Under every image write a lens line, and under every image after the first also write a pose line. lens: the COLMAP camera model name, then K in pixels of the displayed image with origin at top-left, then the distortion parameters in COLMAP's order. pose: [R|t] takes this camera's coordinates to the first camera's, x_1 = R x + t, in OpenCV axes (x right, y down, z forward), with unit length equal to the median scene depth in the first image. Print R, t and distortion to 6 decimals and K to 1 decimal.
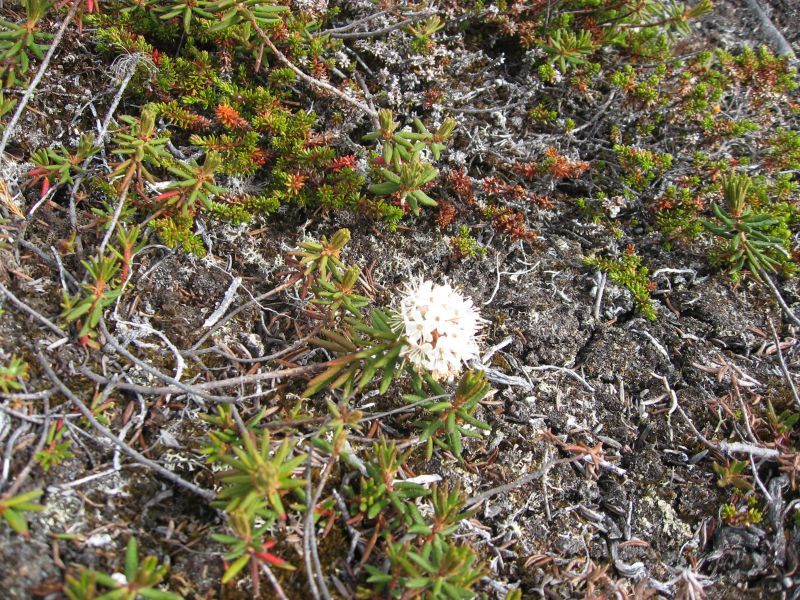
lens RADIAL K [[816.0, 0, 400.0], [0, 816.0, 300.0], [0, 0, 1]] dist [-0.151768, 0.107986]
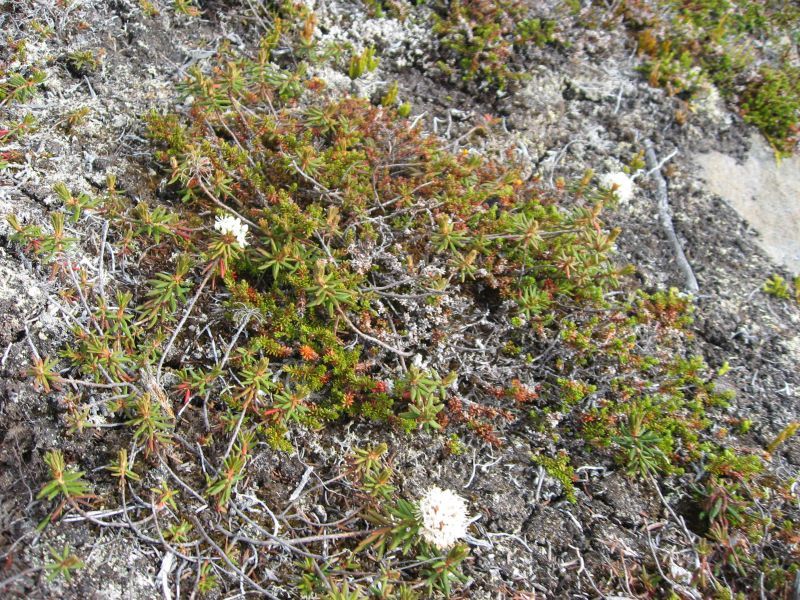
lens RADIAL K [[816.0, 0, 400.0], [0, 816.0, 300.0], [0, 0, 1]] dist [-0.151768, 0.107986]
pose [[0.994038, 0.086927, 0.065818, -0.150446], [-0.080941, 0.992763, -0.088718, -0.205767], [-0.073053, 0.082862, 0.993880, -0.535829]]
